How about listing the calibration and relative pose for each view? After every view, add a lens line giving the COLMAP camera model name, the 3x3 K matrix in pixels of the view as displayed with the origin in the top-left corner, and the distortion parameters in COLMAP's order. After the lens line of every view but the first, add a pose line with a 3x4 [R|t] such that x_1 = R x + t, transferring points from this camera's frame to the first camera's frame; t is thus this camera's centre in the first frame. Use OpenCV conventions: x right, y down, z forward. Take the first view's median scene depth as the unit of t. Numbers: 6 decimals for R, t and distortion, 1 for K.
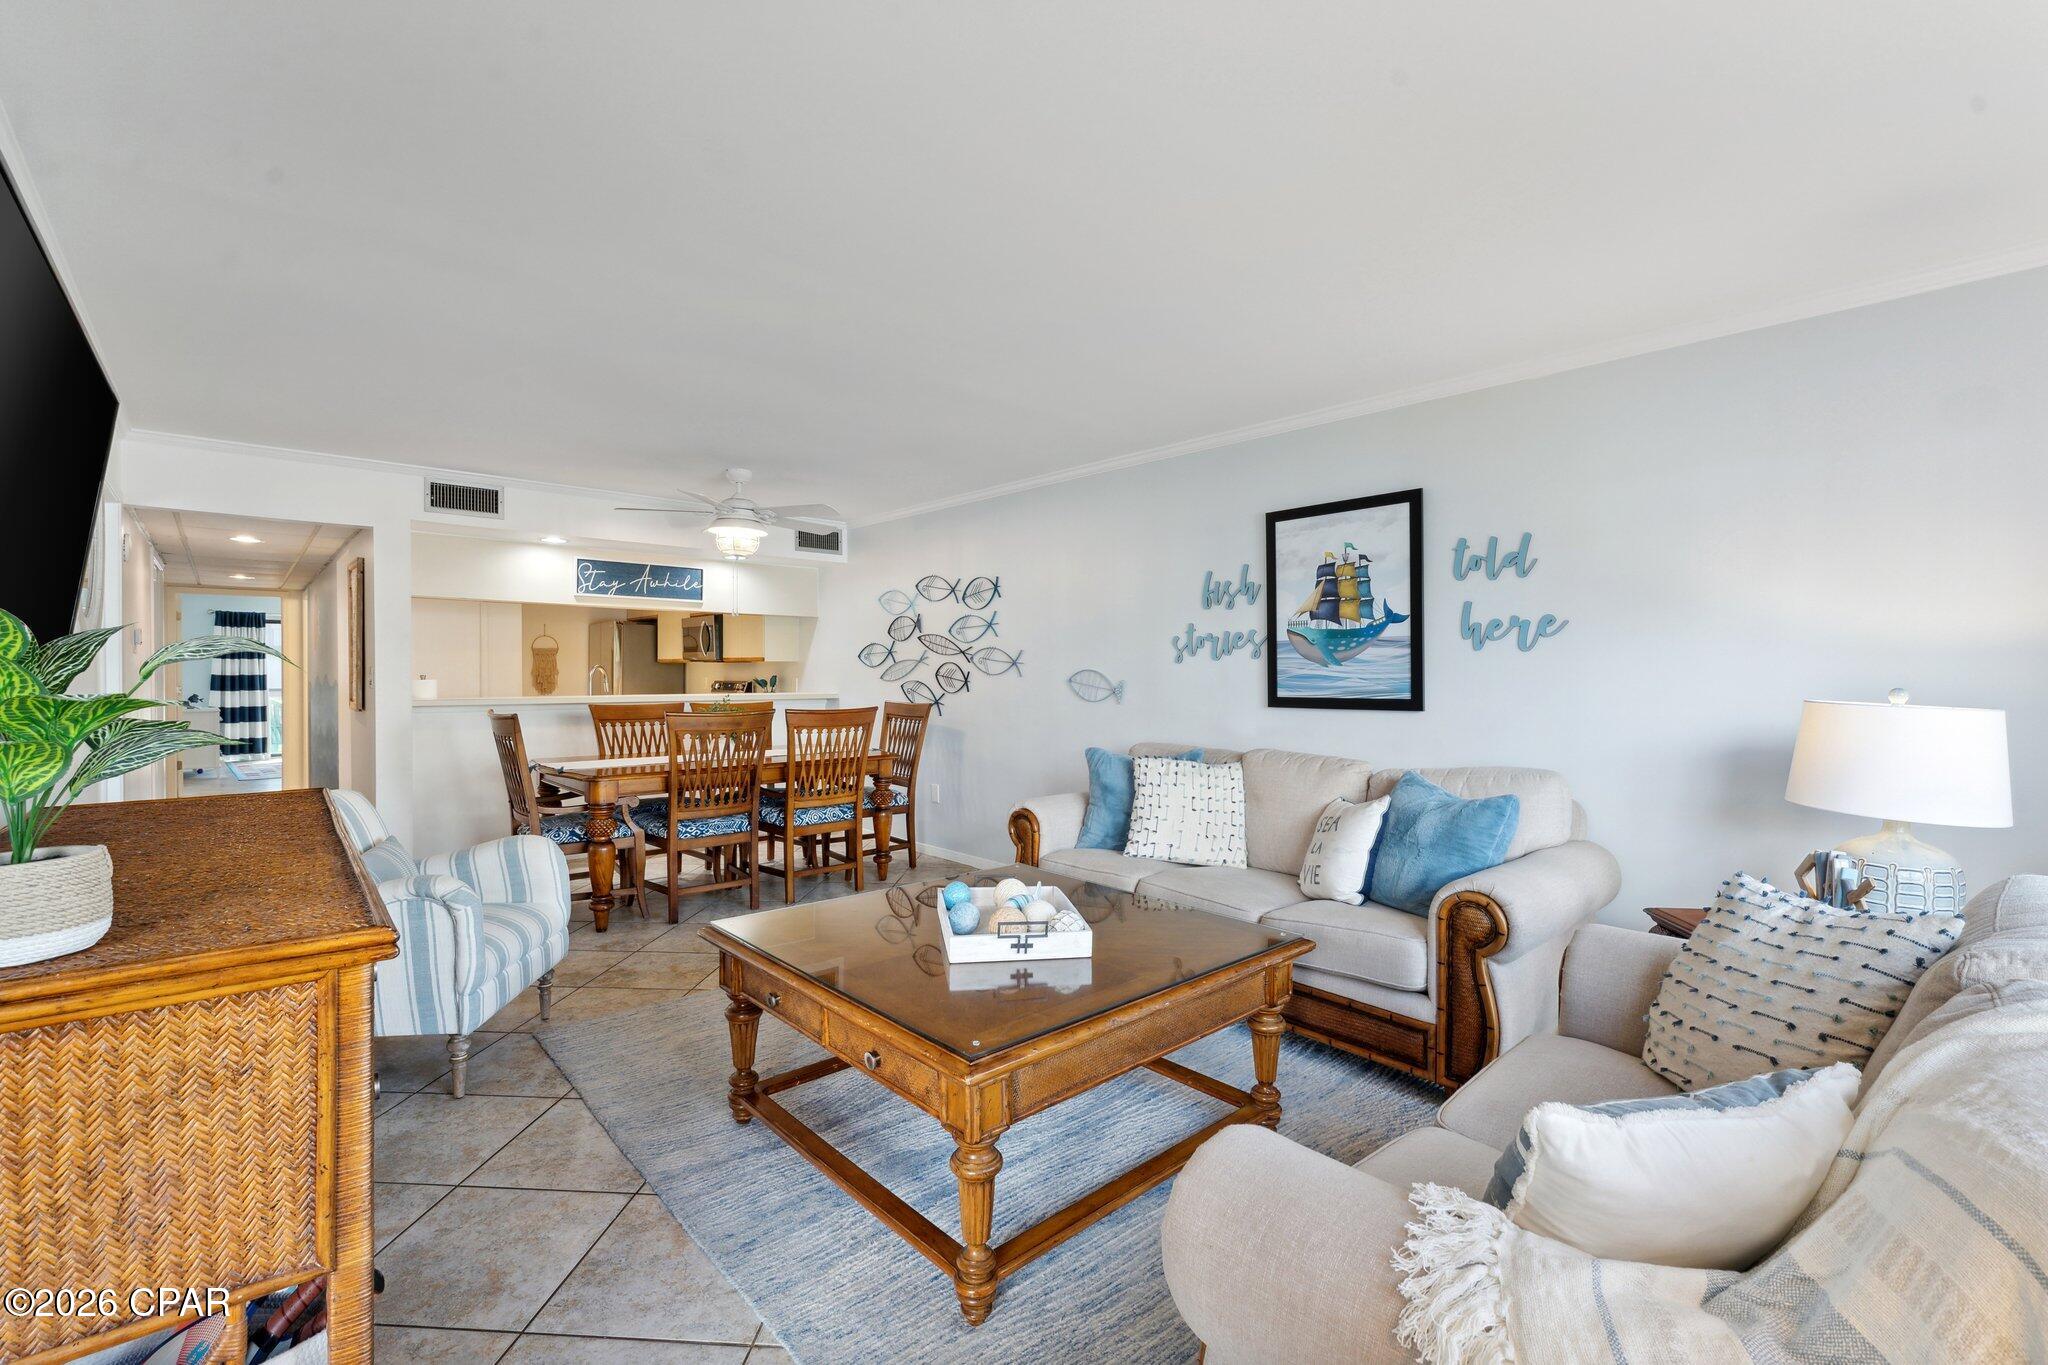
lens RADIAL K [[895.9, 0, 1027.4], [0, 895.9, 677.8], [0, 0, 1]] dist [-0.001971, -0.000213]
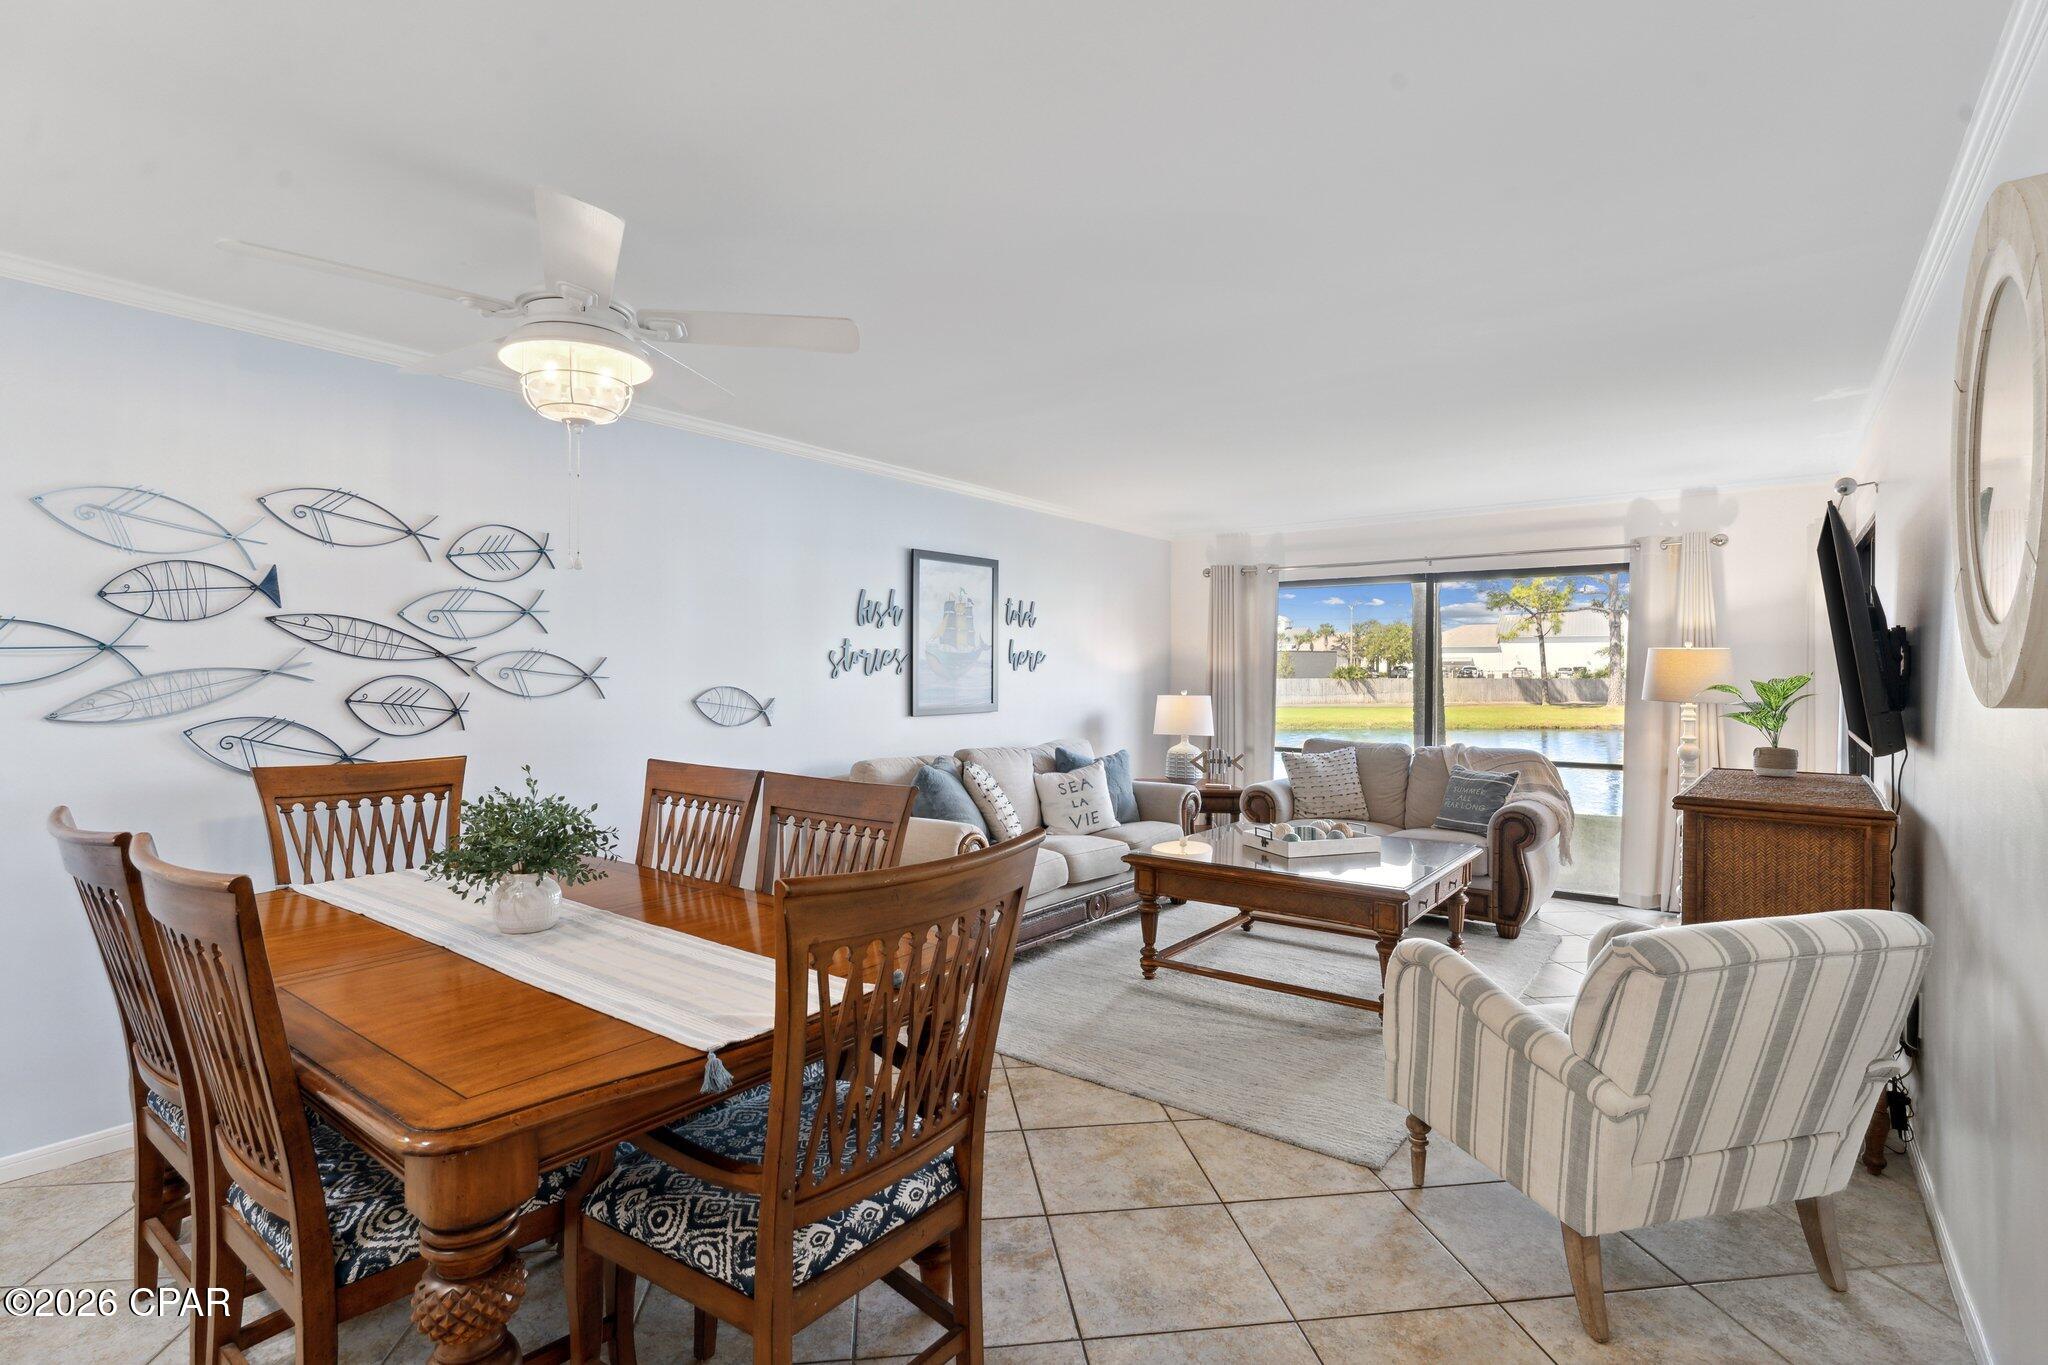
lens RADIAL K [[973.2, 0, 1018.3], [0, 973.2, 671.7], [0, 0, 1]] dist [0.000035, -0.000071]
pose [[-0.183263, -0.002038, 0.983062, -0.891044], [0.003839, 0.999989, 0.002789, -0.025284], [-0.983056, 0.004285, -0.183253, 0.983721]]
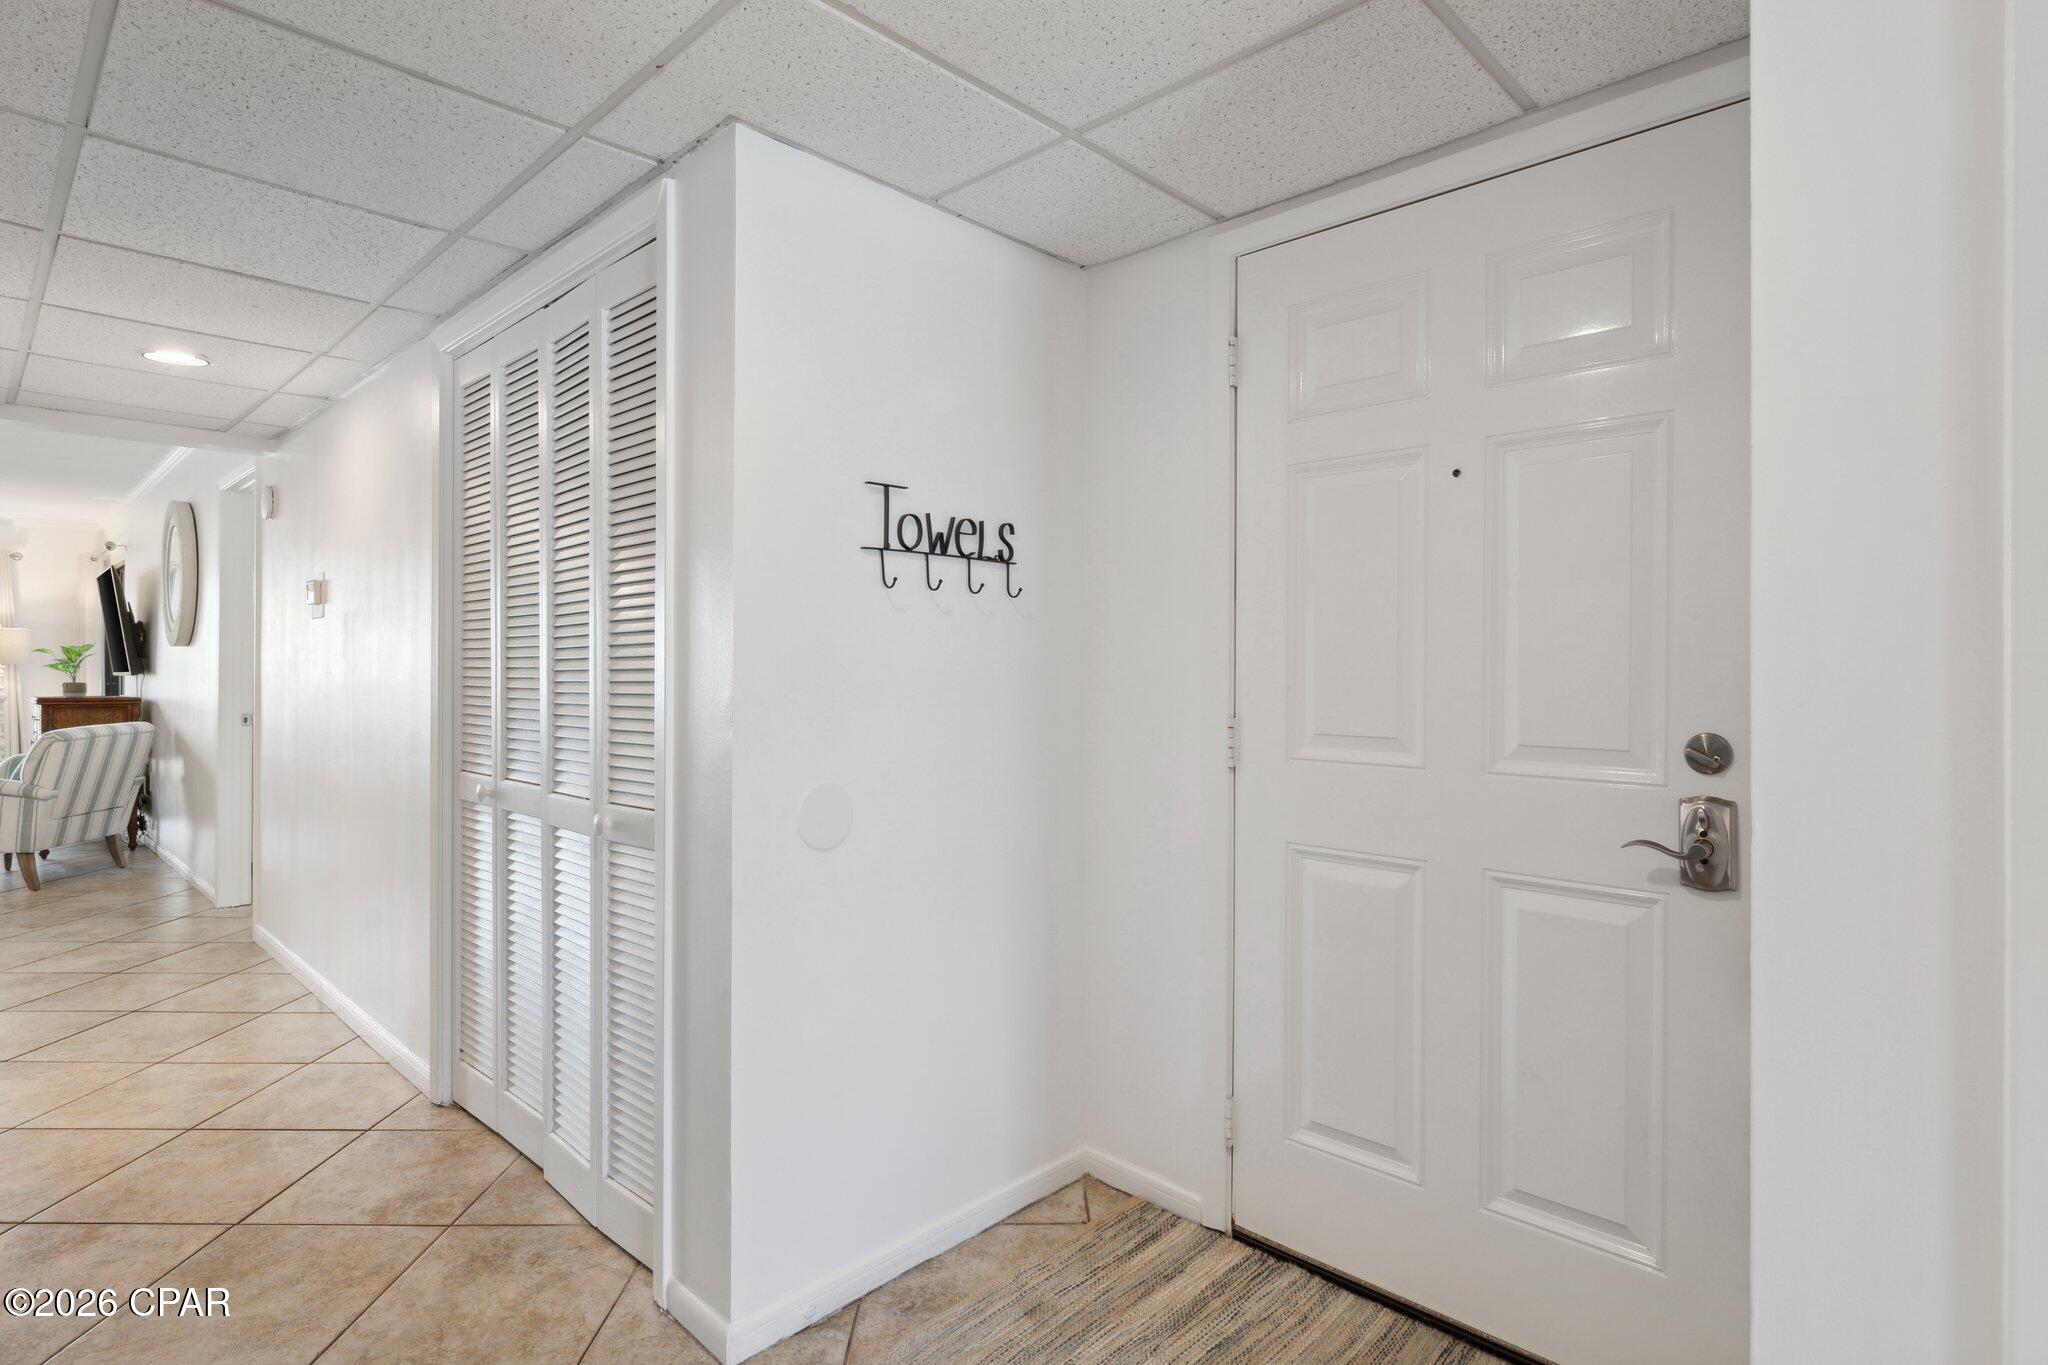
lens RADIAL K [[1035.2, 0, 1025.9], [0, 1035.2, 669.9], [0, 0, 1]] dist [0.001488, 0.000451]
pose [[-0.997429, -0.003408, -0.071587, -1.561774], [-0.004162, 0.999937, 0.010393, -0.000543], [0.071547, 0.010665, -0.997380, 1.915216]]
